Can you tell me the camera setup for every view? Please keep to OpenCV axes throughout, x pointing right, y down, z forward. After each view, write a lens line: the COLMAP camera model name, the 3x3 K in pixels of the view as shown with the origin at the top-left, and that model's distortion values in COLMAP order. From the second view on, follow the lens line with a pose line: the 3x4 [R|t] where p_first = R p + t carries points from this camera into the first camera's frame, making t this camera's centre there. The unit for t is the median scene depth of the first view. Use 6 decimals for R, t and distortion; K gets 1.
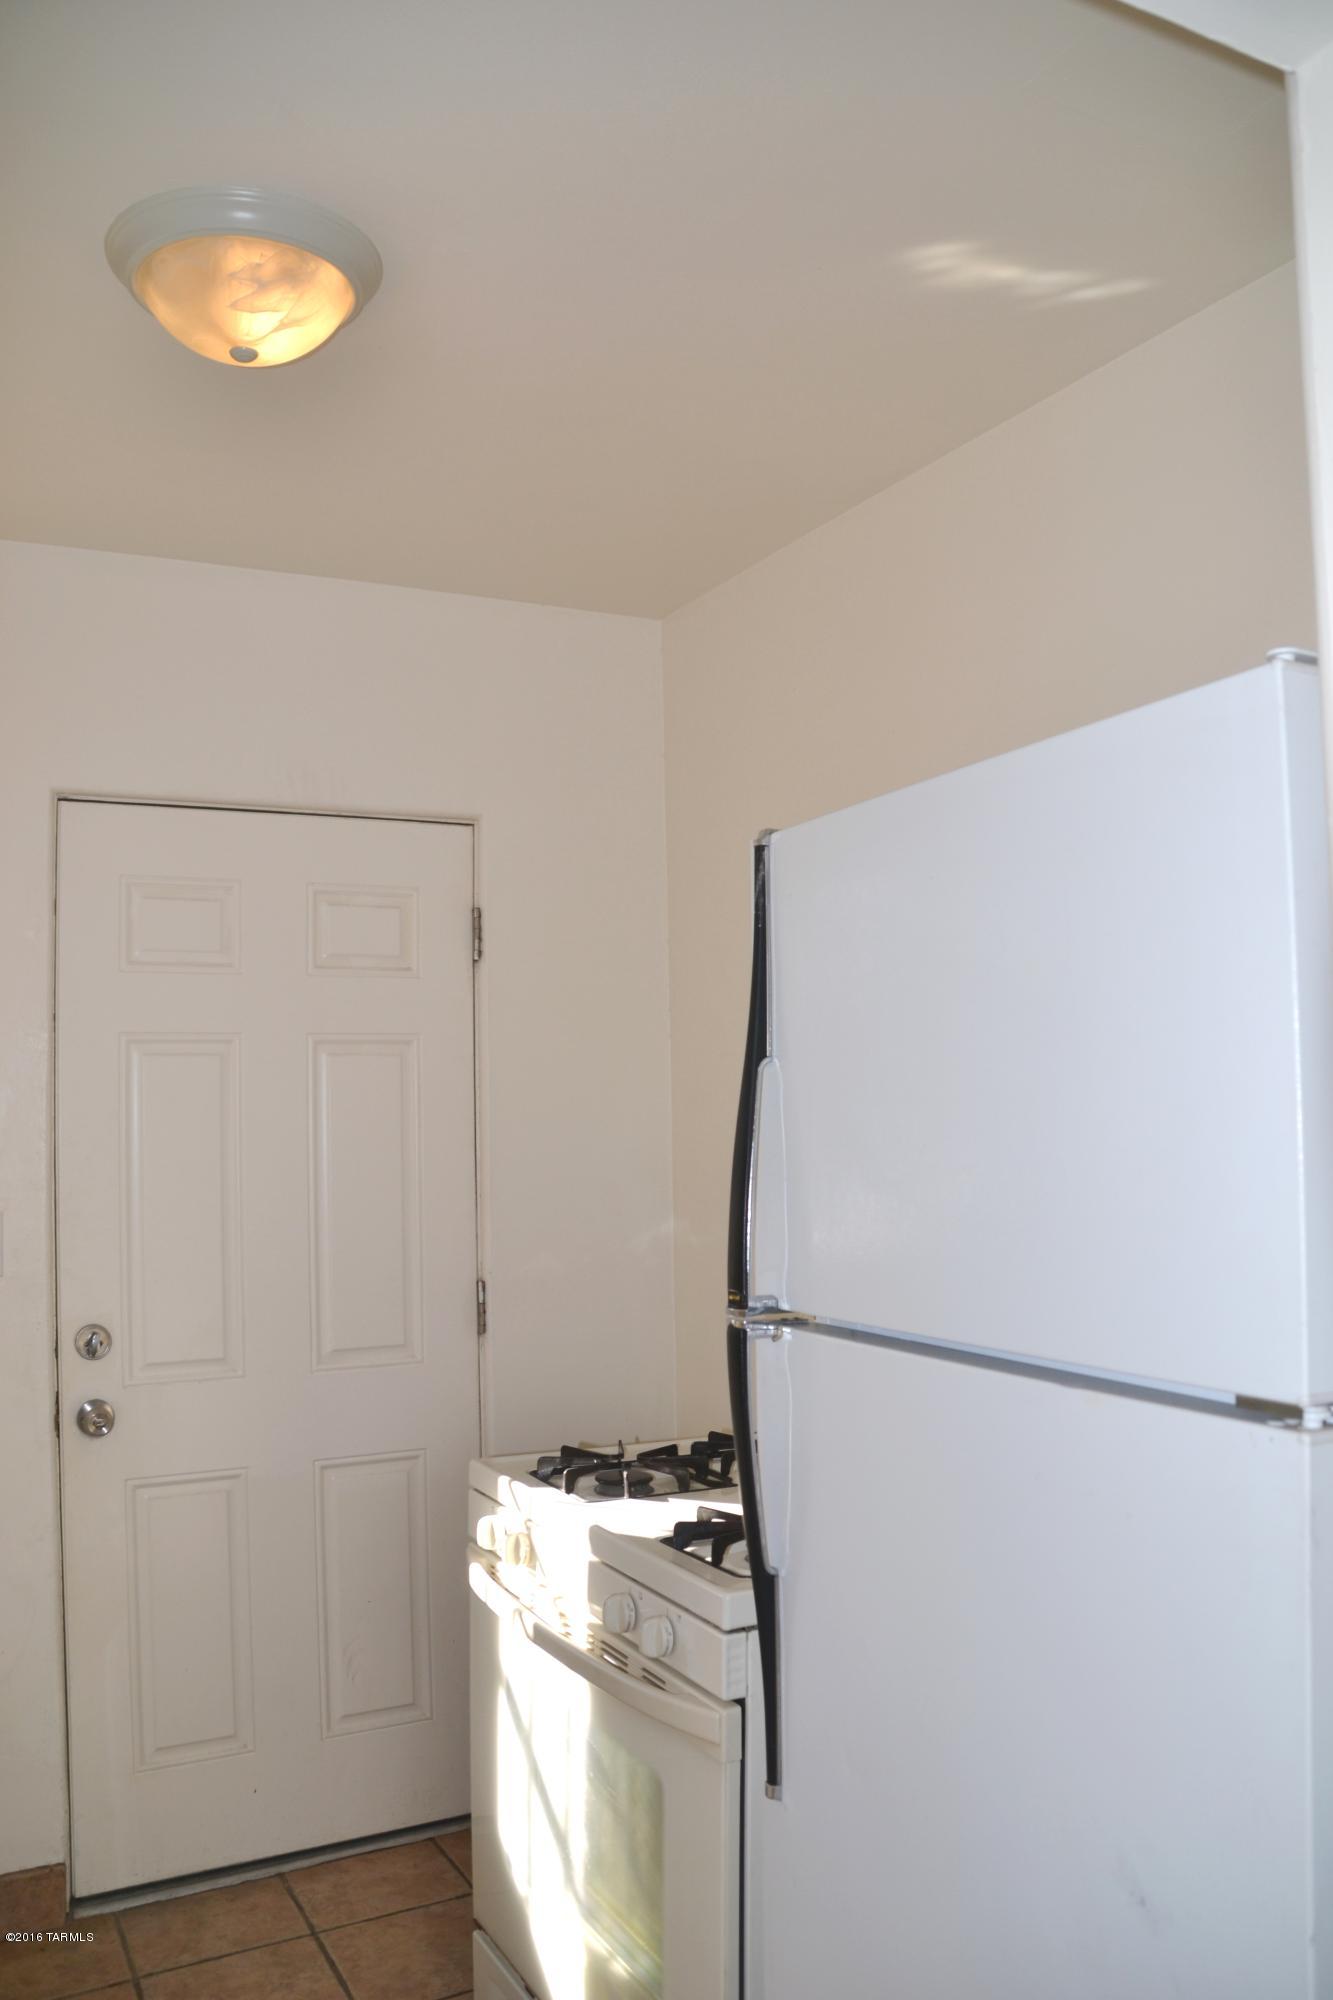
lens RADIAL K [[1611.6, 0, 688.1], [0, 1611.6, 1022.1], [0, 0, 1]] dist [-0.170540, 0.131332]
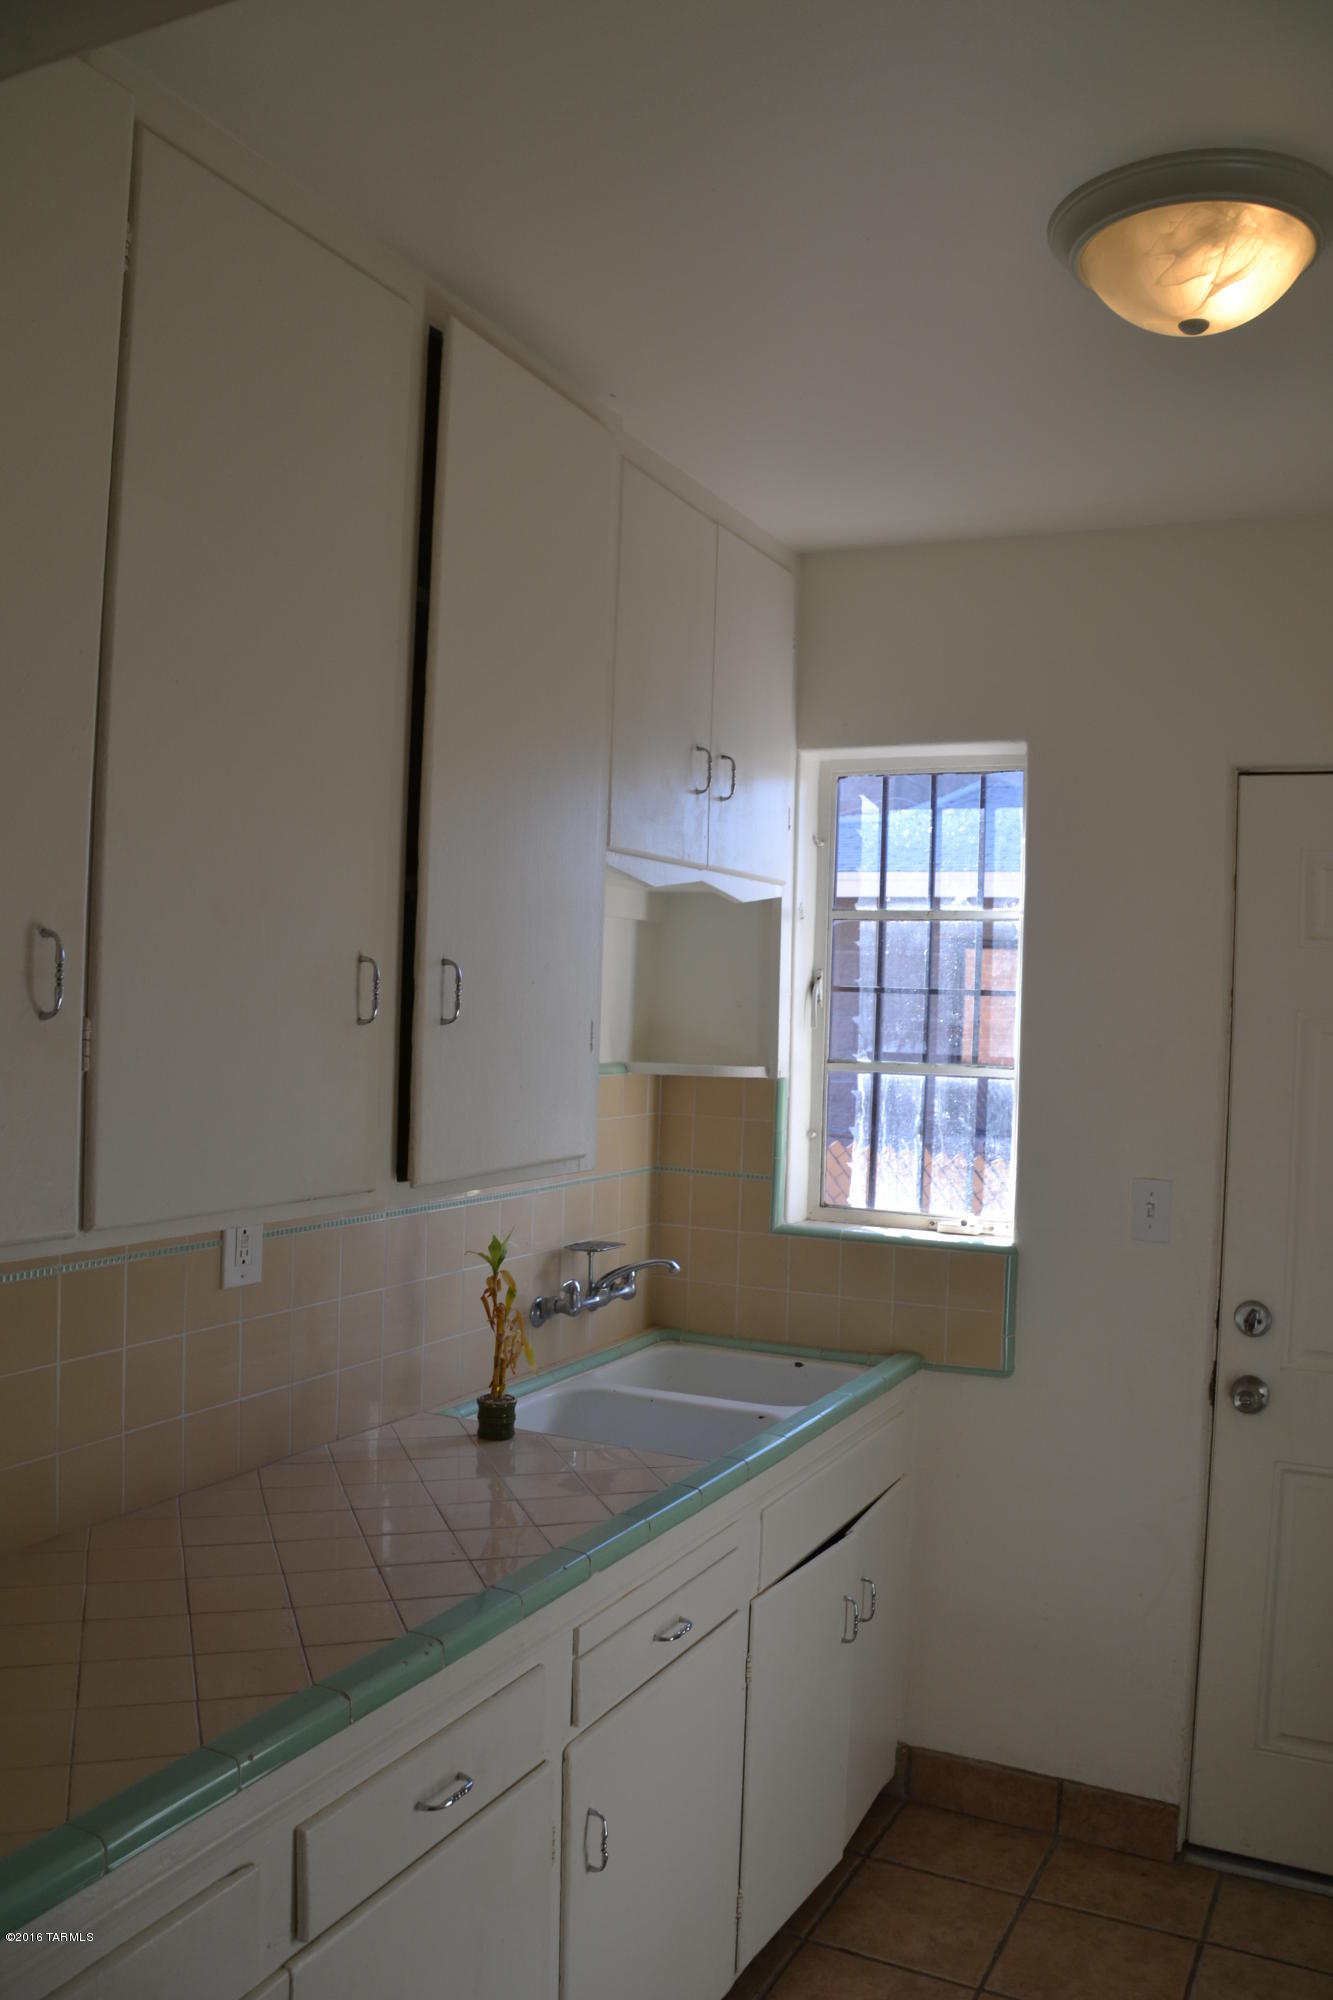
lens RADIAL K [[1607.7, 0, 685.5], [0, 1607.7, 1023.5], [0, 0, 1]] dist [-0.172648, 0.130653]
pose [[0.588685, 0.048726, -0.806893, 0.213631], [-0.004673, 0.998370, 0.056879, -0.040786], [0.808349, -0.029713, 0.587953, 0.130092]]
